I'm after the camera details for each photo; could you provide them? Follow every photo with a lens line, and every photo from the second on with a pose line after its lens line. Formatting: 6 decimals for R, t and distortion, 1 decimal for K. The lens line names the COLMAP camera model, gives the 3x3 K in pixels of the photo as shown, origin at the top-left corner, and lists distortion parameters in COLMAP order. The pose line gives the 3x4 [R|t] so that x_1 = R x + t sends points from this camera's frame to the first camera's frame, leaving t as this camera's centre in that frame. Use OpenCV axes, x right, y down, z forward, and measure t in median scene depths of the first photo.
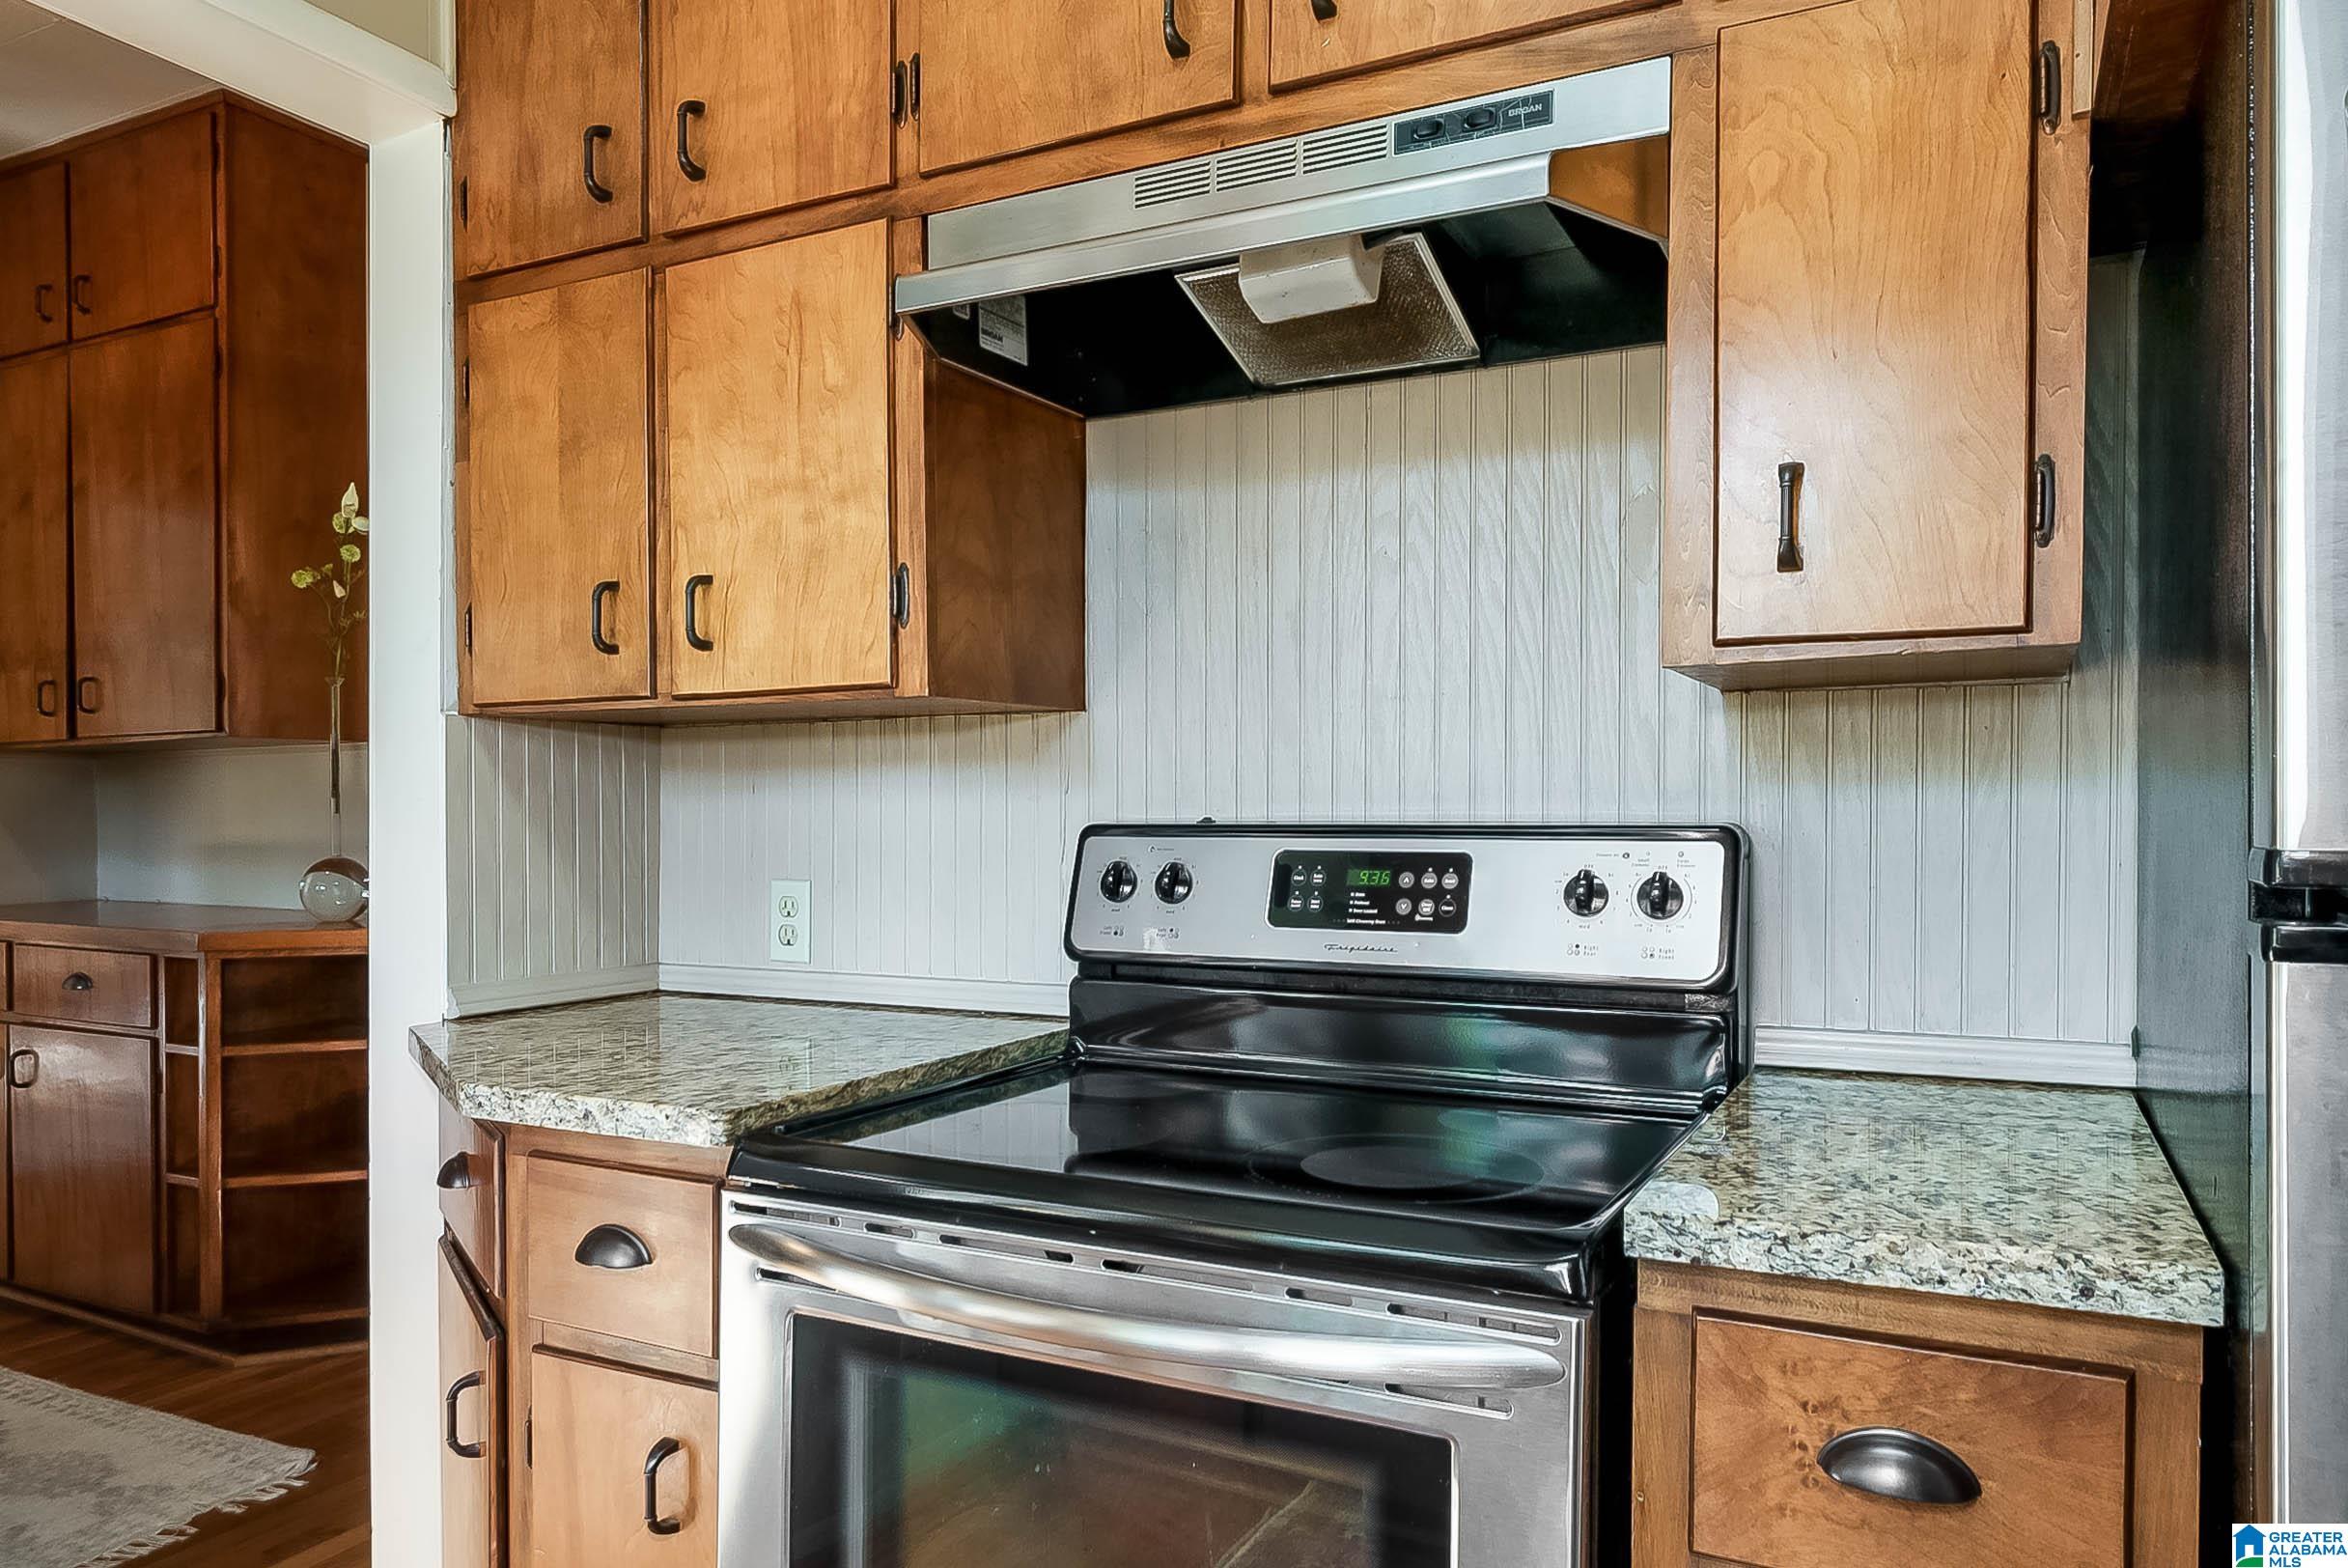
lens RADIAL K [[1538.2, 0, 1170.6], [0, 1538.2, 820.1], [0, 0, 1]] dist [-0.002489, 0.000390]
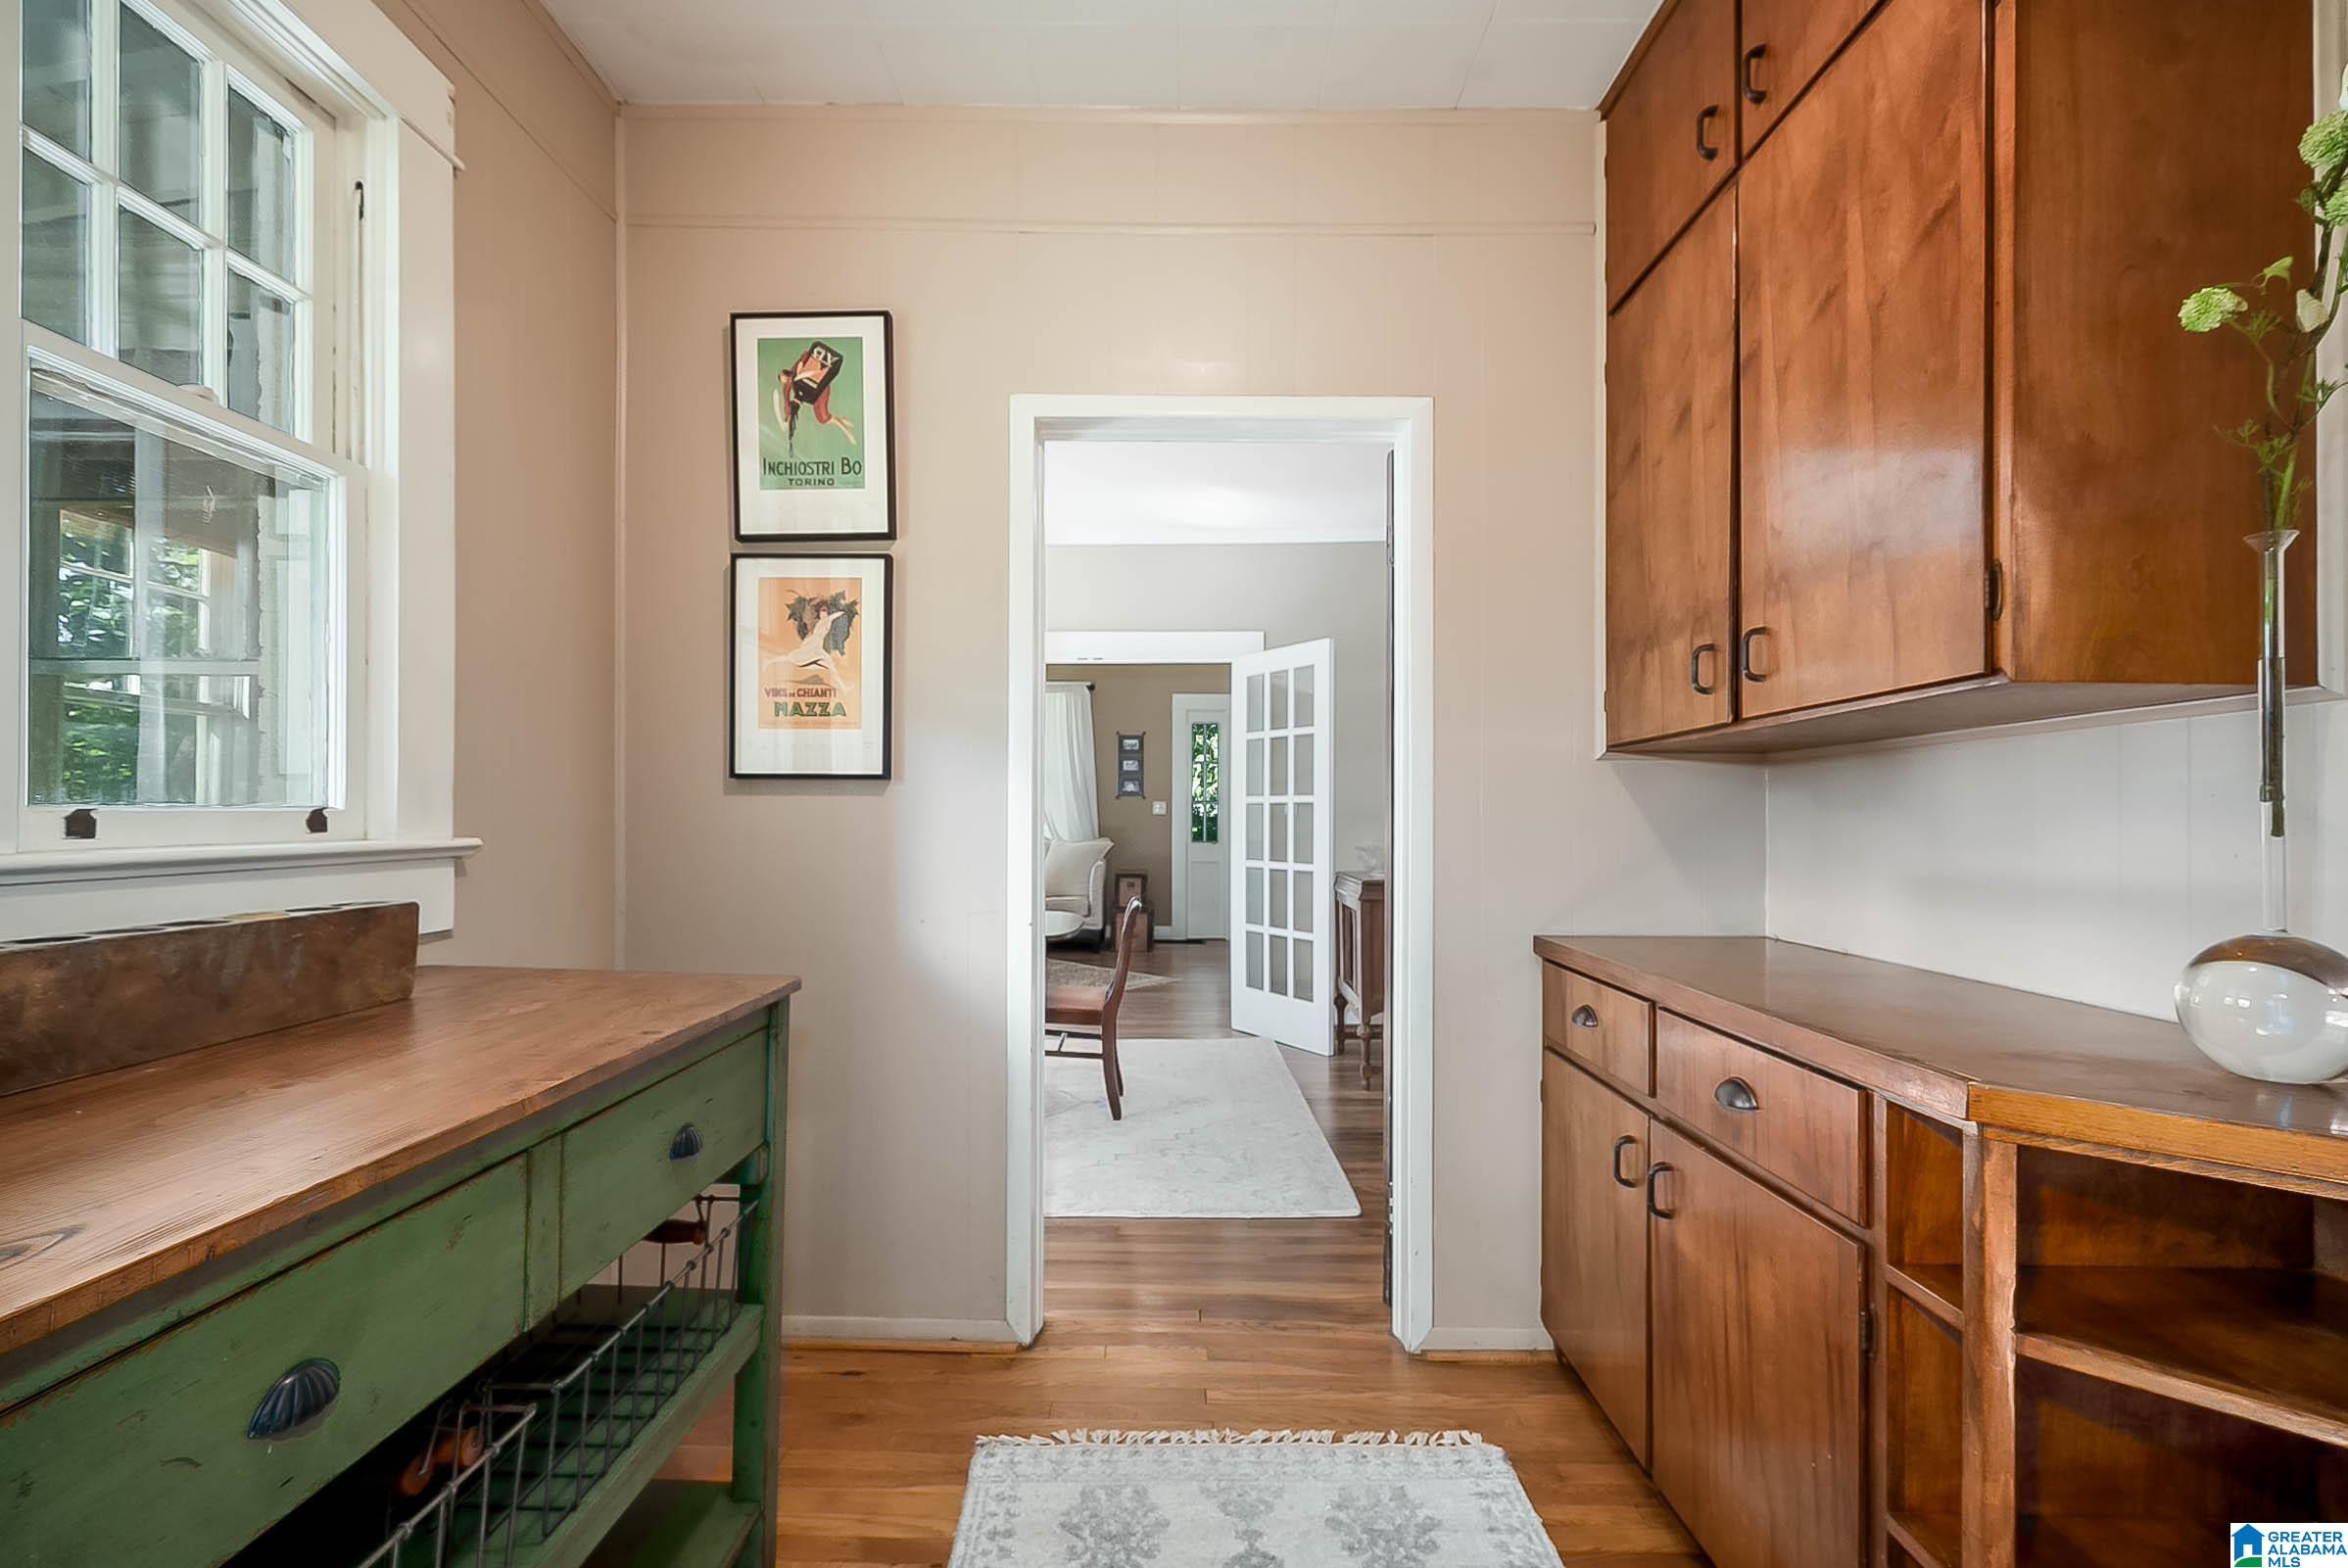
lens RADIAL K [[1054.7, 0, 1185.1], [0, 1054.7, 796.2], [0, 0, 1]] dist [0.000433, 0.000095]
pose [[0.444580, -0.009965, -0.895684, -0.406799], [-0.024433, 0.999431, -0.023247, -0.001590], [0.895406, 0.032220, 0.444084, 0.578077]]
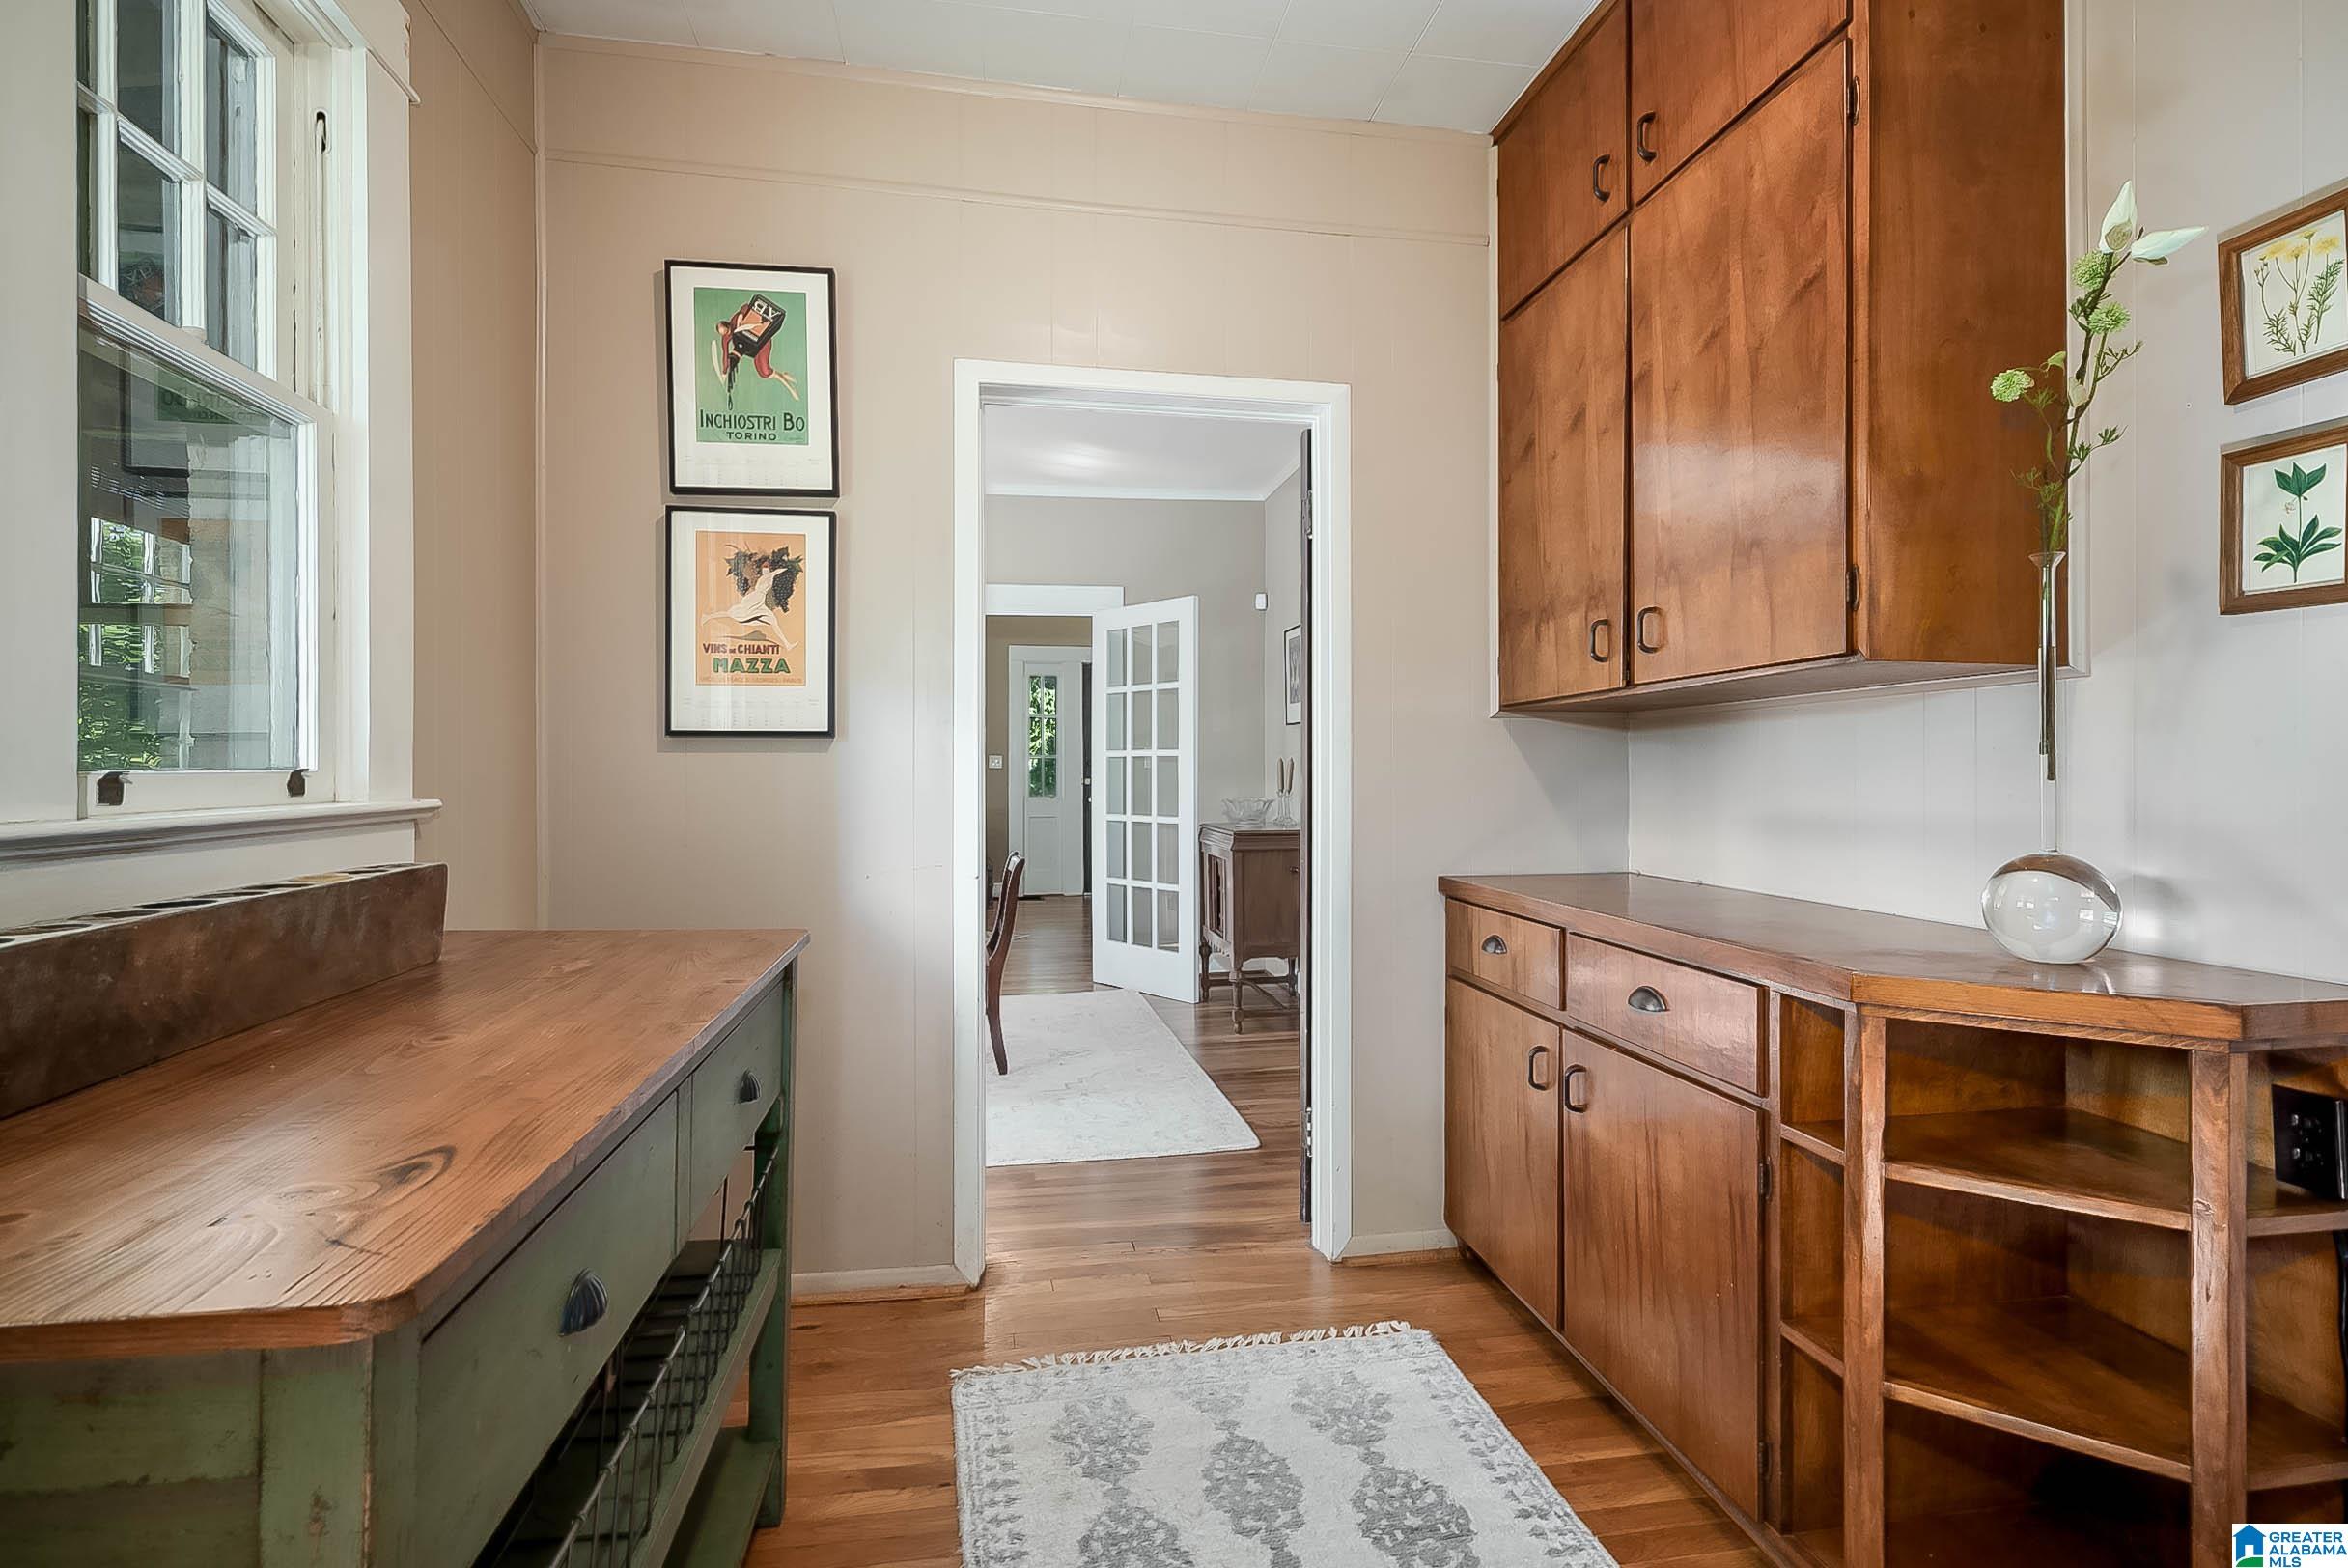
lens RADIAL K [[1086.9, 0, 1178.2], [0, 1086.9, 755.1], [0, 0, 1]] dist [-0.001281, 0.000194]
pose [[0.596542, -0.007692, -0.802545, -0.403800], [-0.015939, 0.999643, -0.021429, -0.000033], [0.802424, 0.025575, 0.596206, 0.474290]]
